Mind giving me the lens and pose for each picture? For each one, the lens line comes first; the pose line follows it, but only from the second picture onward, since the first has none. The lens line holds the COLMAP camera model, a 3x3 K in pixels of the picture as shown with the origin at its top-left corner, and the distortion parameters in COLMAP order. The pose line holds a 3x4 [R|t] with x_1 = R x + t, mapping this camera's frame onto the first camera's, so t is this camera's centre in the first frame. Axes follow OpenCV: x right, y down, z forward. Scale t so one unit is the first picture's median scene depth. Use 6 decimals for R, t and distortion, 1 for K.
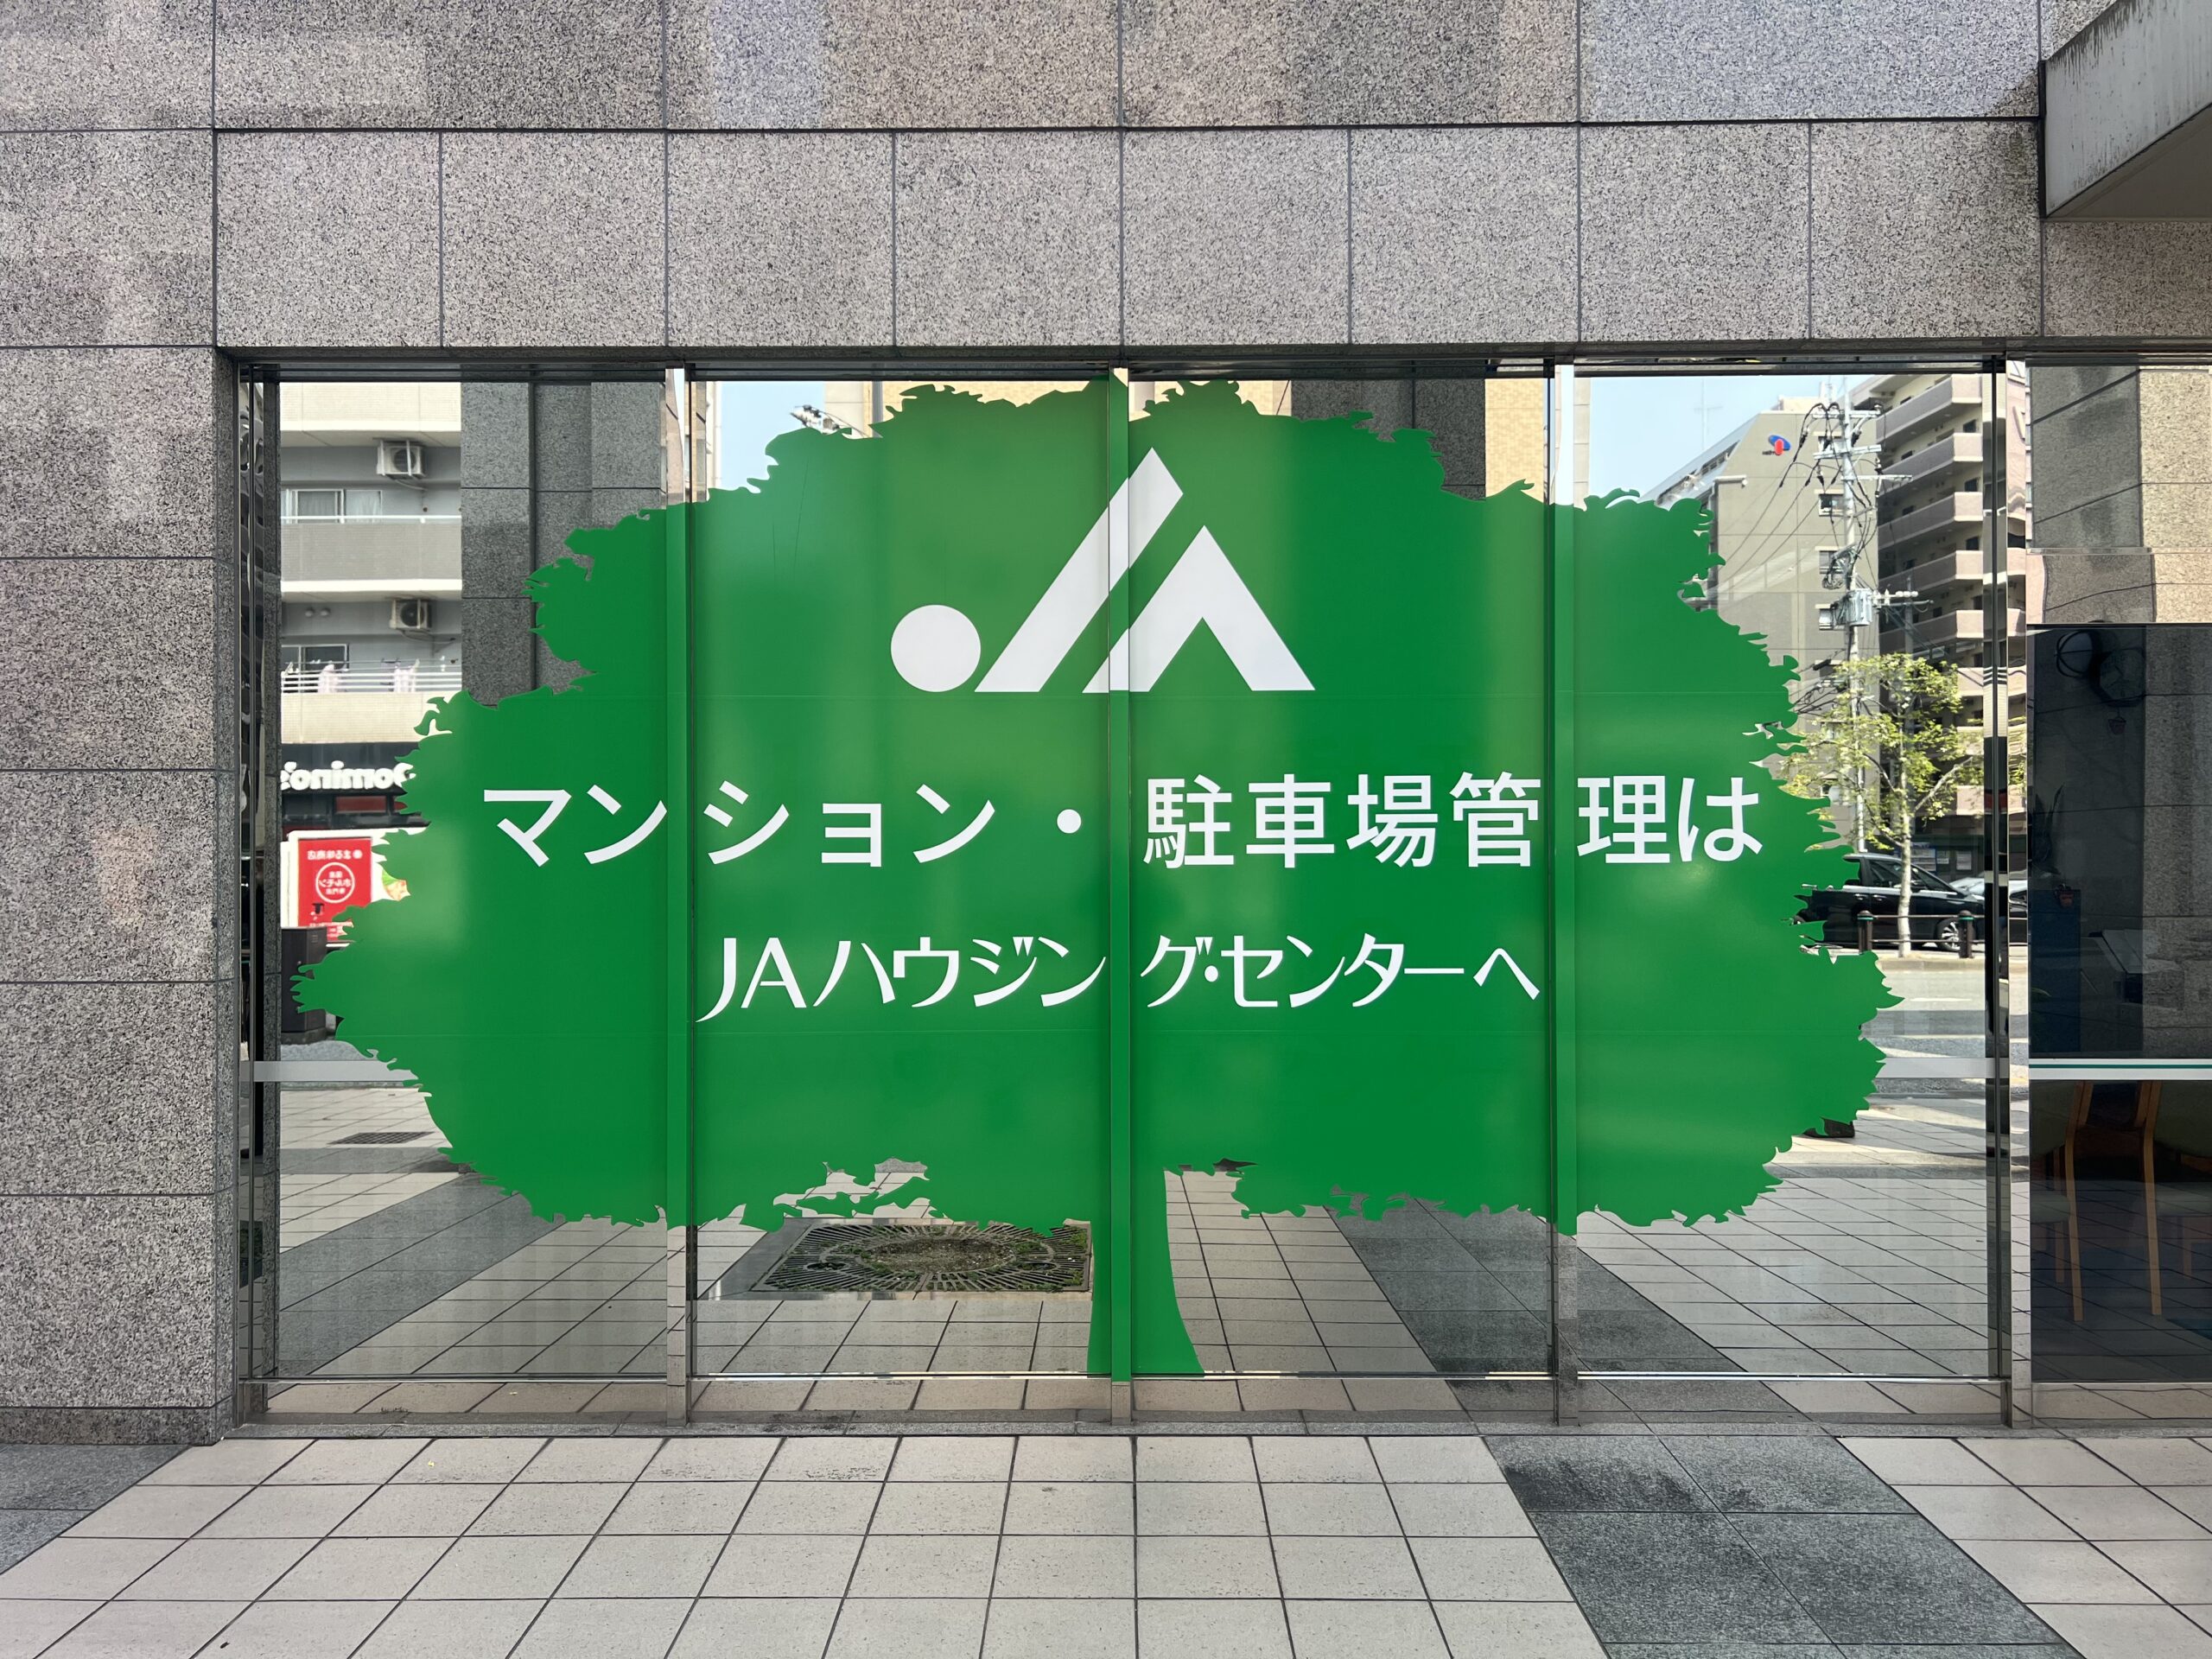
lens RADIAL K [[1674.8, 0, 1109.1], [0, 1674.8, 832.2], [0, 0, 1]] dist [0.037049, -0.039595]
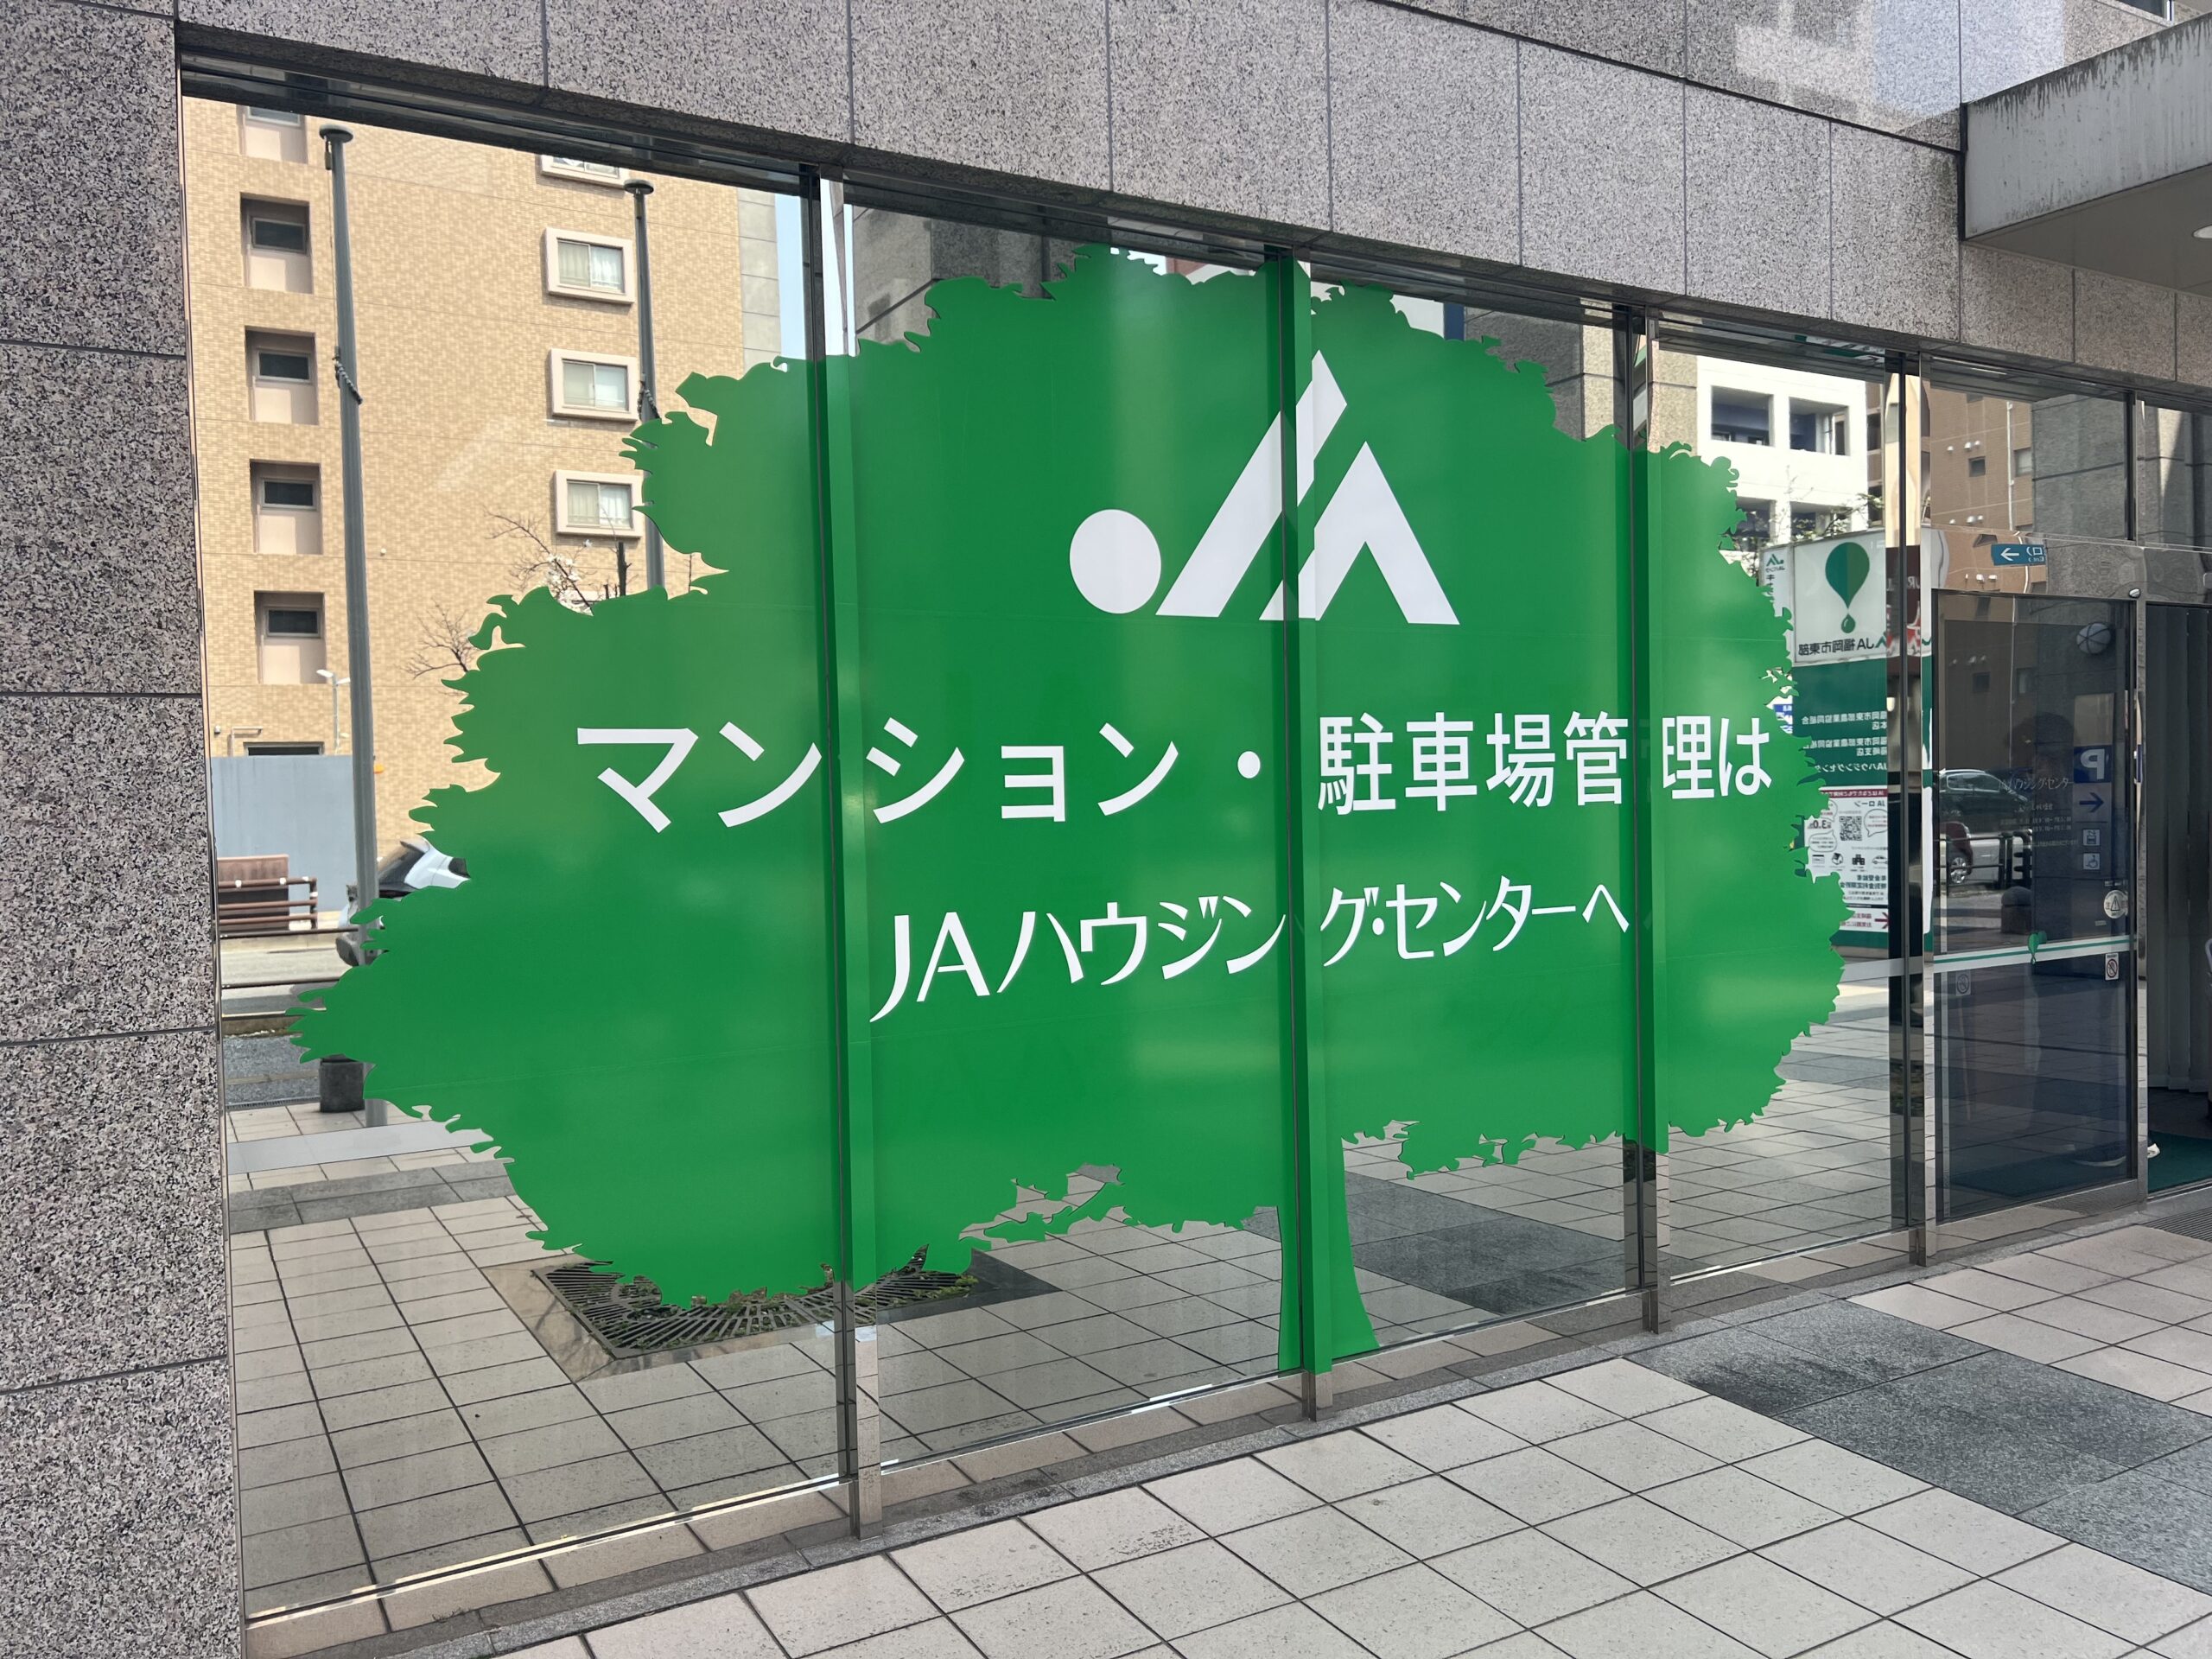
lens RADIAL K [[1674.8, 0, 1107.0], [0, 1674.8, 833.9], [0, 0, 1]] dist [0.037049, -0.039595]
pose [[0.862851, -0.030403, 0.504543, -0.556553], [0.013385, 0.999214, 0.037321, -0.003940], [-0.505281, -0.025449, 0.862579, 0.276366]]
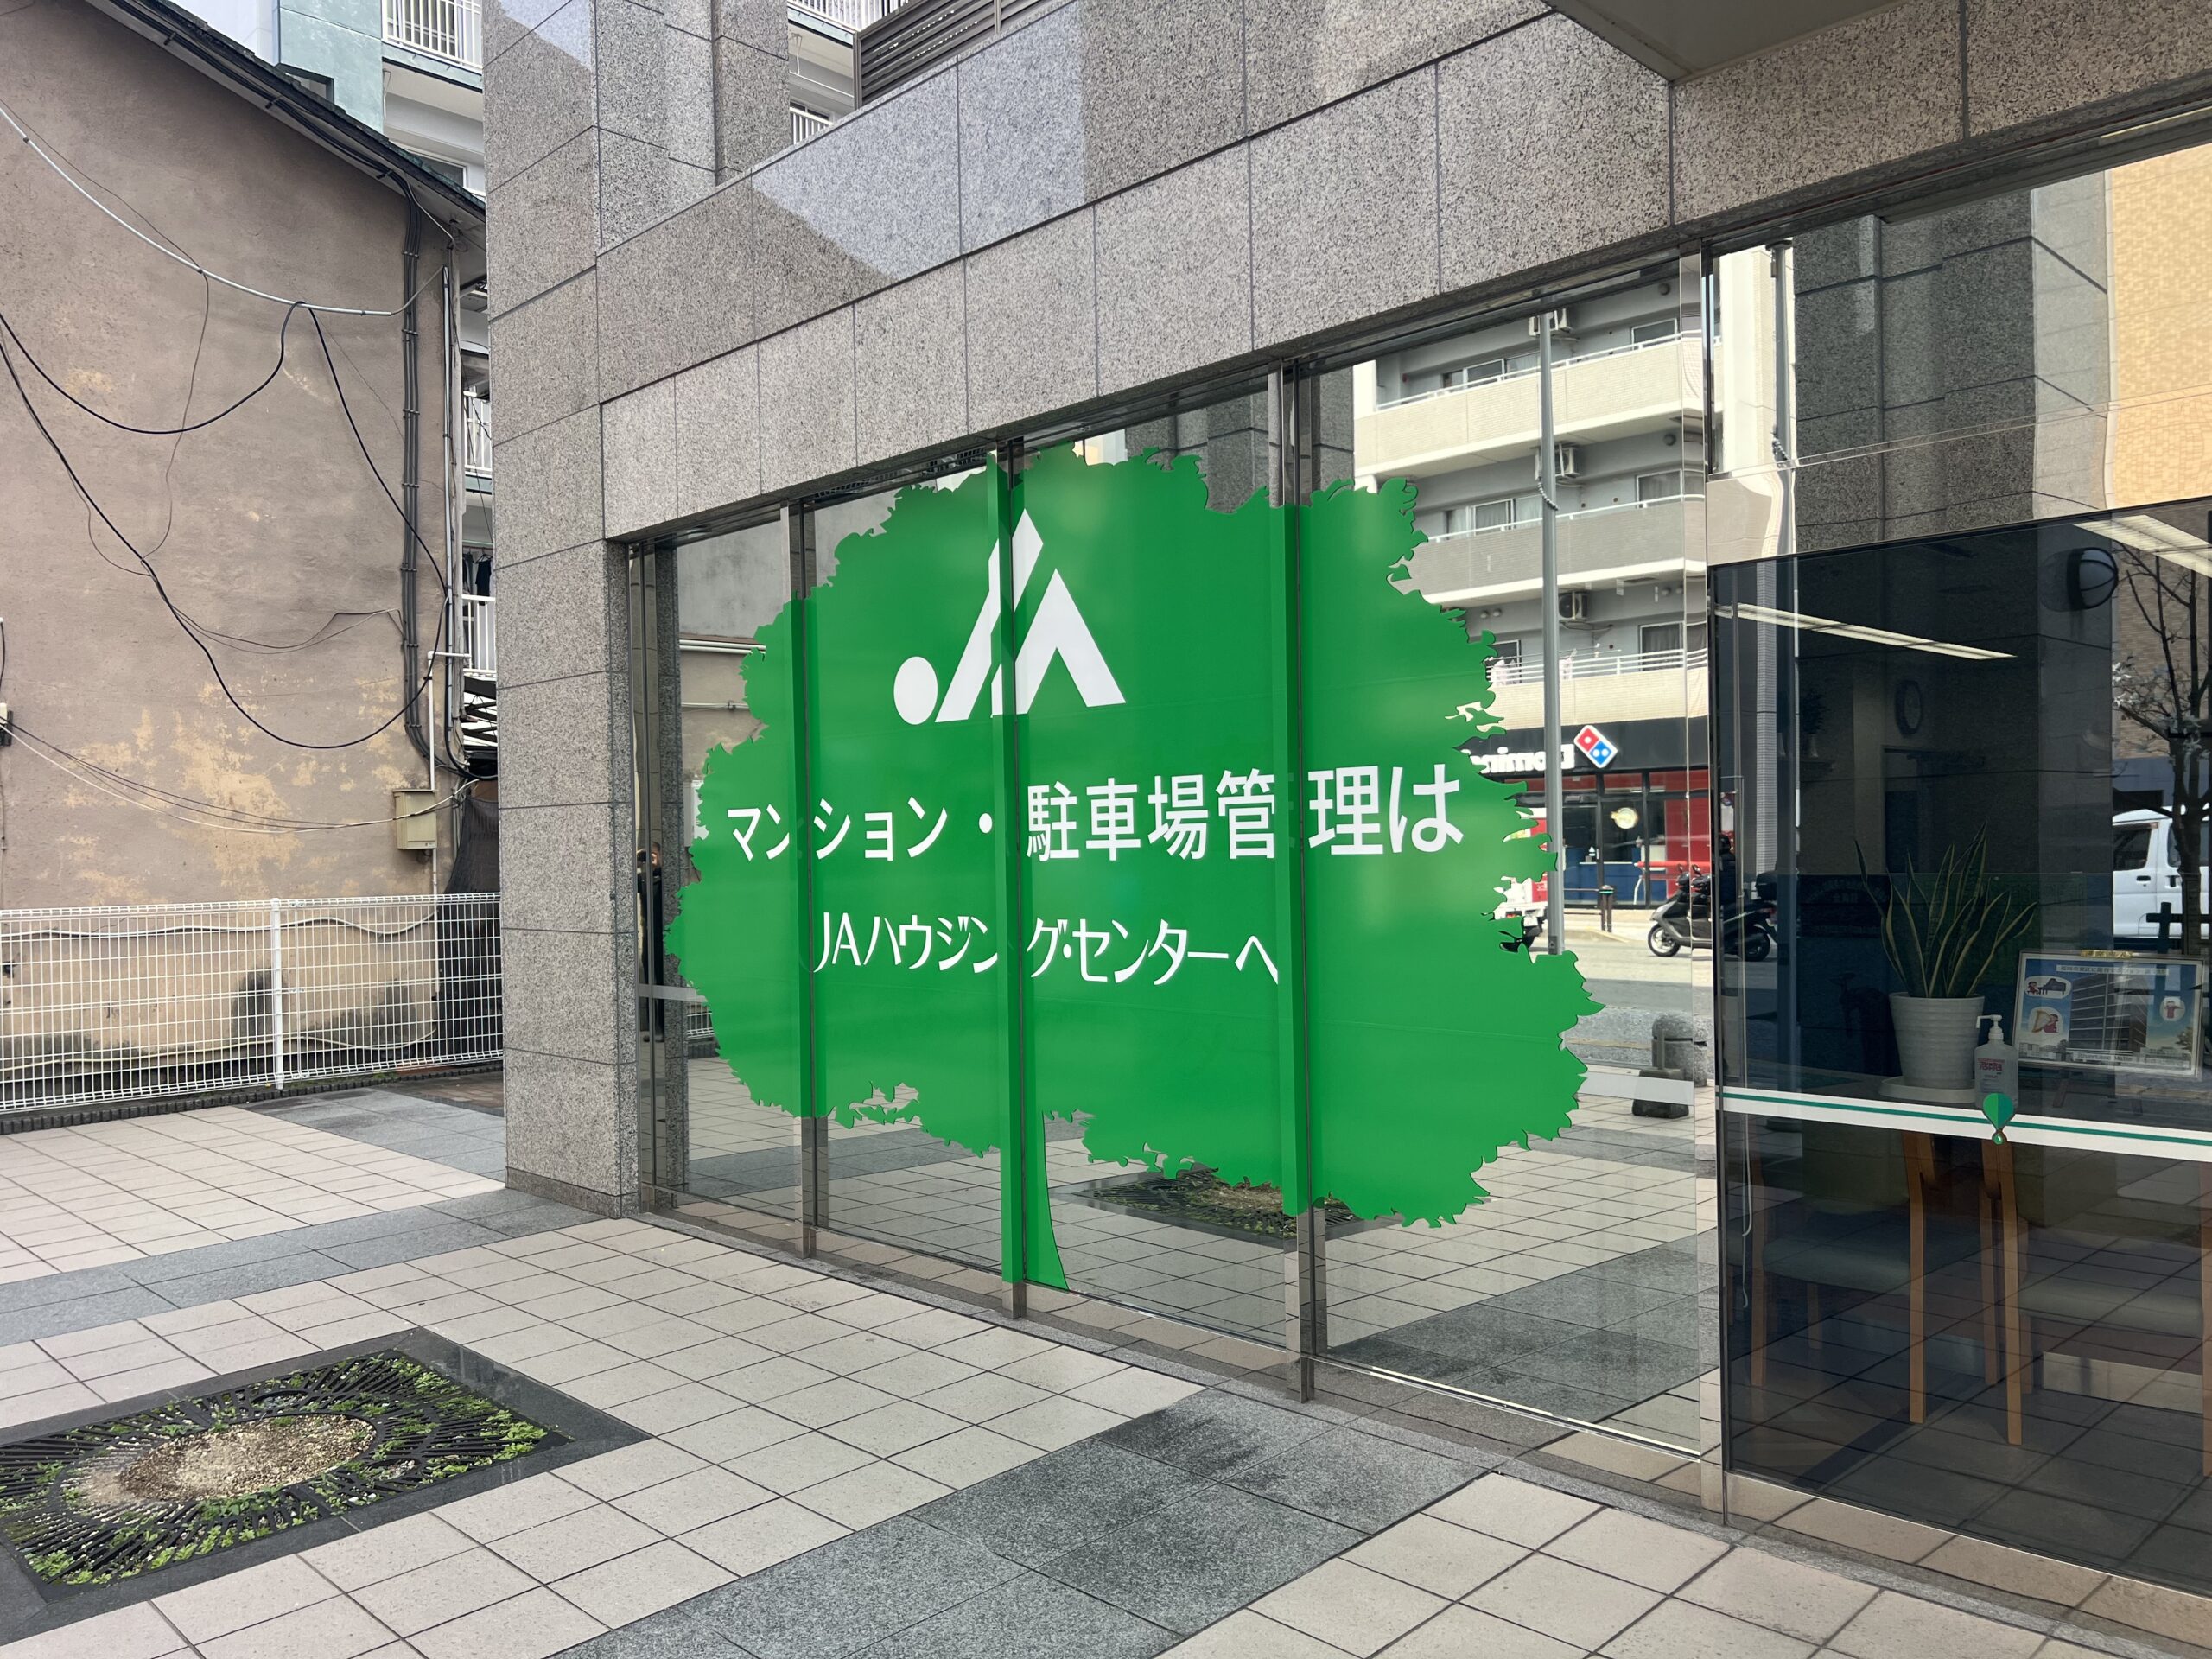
lens RADIAL K [[1674.8, 0, 1102.0], [0, 1674.8, 832.3], [0, 0, 1]] dist [0.037049, -0.039595]
pose [[0.704895, -0.014710, -0.709159, 0.934019], [0.027811, 0.999589, 0.006909, -0.006018], [0.708766, -0.024593, 0.705015, 0.199985]]
